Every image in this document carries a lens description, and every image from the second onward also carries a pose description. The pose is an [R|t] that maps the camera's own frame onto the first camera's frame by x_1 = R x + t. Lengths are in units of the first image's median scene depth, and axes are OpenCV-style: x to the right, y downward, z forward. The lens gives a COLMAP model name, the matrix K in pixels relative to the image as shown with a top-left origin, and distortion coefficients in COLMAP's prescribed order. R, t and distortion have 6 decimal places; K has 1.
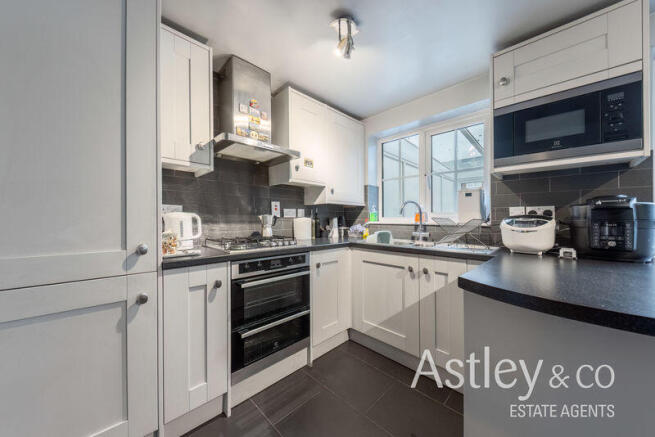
lens RADIAL K [[229.9, 0, 326.0], [0, 229.9, 219.3], [0, 0, 1]] dist [-0.002234, -0.000682]
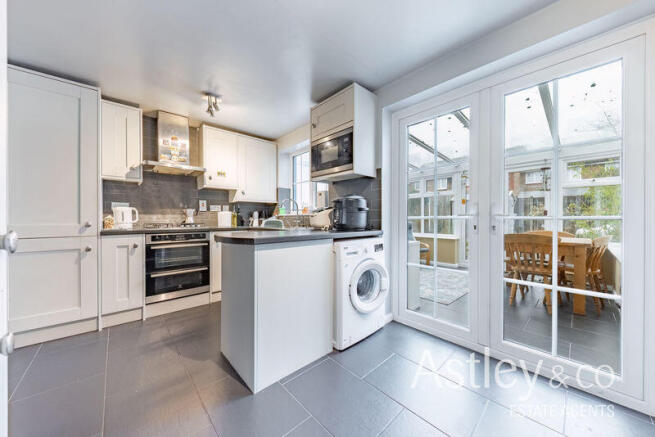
lens RADIAL K [[229.9, 0, 329.3], [0, 229.9, 217.8], [0, 0, 1]] dist [-0.002234, -0.000682]
pose [[0.999496, -0.006088, -0.031145, 0.834943], [0.006003, 0.999978, -0.002826, 0.056923], [0.031161, 0.002638, 0.999511, -0.572181]]
